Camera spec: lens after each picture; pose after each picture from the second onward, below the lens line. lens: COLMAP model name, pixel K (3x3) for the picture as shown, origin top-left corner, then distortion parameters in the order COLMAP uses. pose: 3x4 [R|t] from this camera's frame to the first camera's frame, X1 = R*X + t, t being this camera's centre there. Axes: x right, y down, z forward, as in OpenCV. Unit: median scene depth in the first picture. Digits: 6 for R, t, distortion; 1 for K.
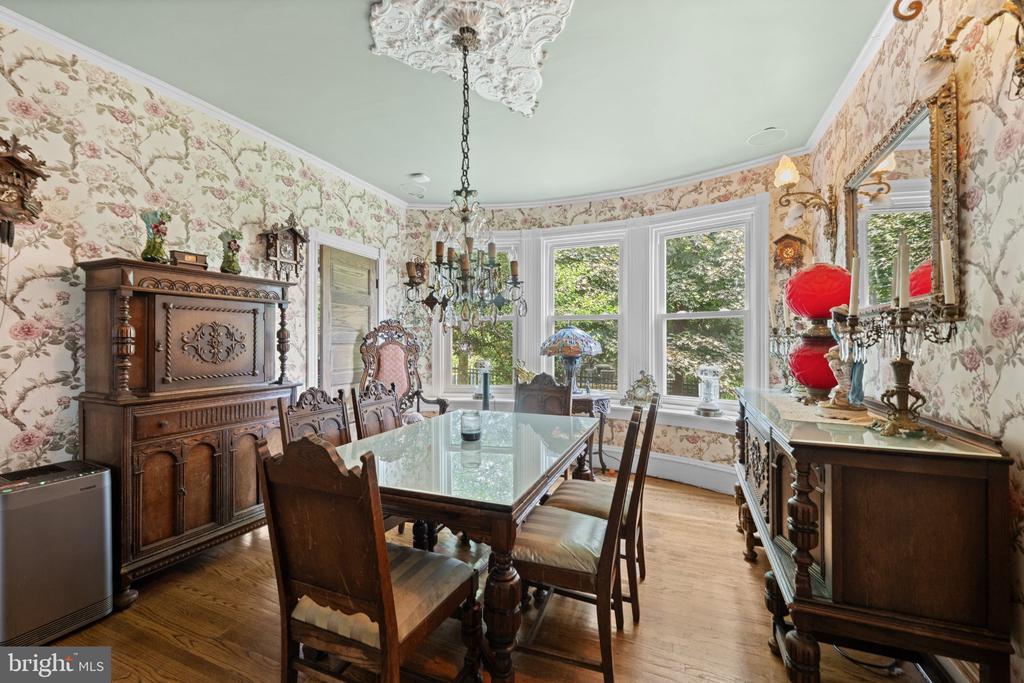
lens RADIAL K [[429.2, 0, 511.8], [0, 429.2, 340.8], [0, 0, 1]] dist [-0.000753, 0.000068]
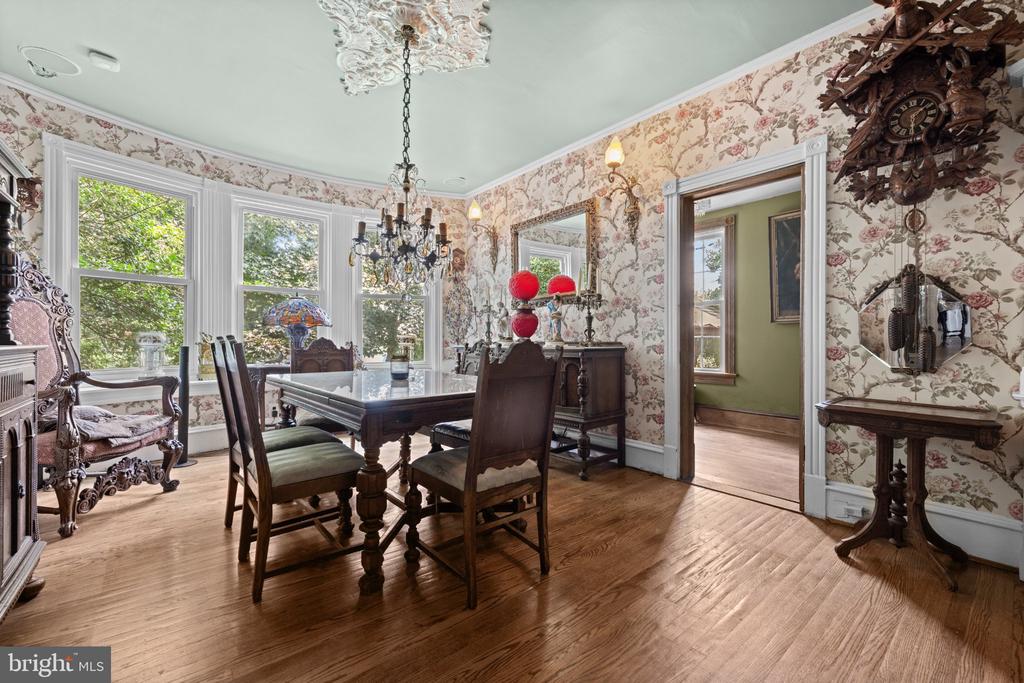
lens RADIAL K [[429.2, 0, 505.7], [0, 429.2, 344.3], [0, 0, 1]] dist [-0.000753, 0.000068]
pose [[0.469109, -0.005161, 0.883125, -0.626683], [-0.002347, 0.999972, 0.007090, 0.081655], [-0.883137, -0.005399, 0.469084, 0.128154]]
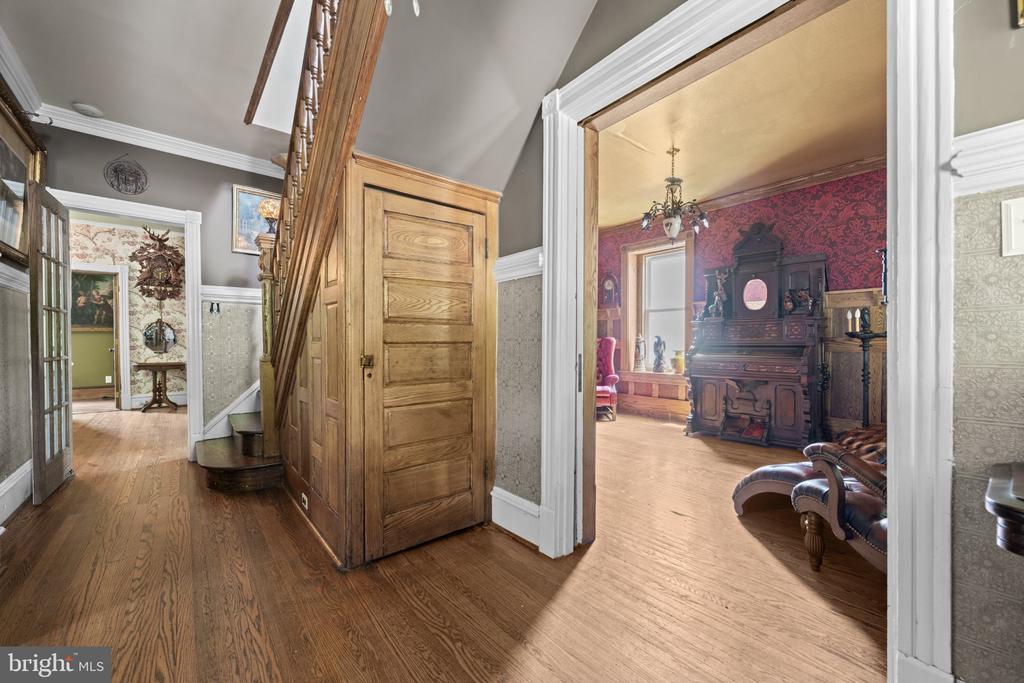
lens RADIAL K [[413.5, 0, 509.0], [0, 413.5, 343.8], [0, 0, 1]] dist [-0.002391, 0.000529]
pose [[-0.881322, -0.005046, 0.472489, -2.157959], [0.001415, 0.999910, 0.013318, 0.059844], [-0.472514, 0.012406, -0.881236, 0.838988]]
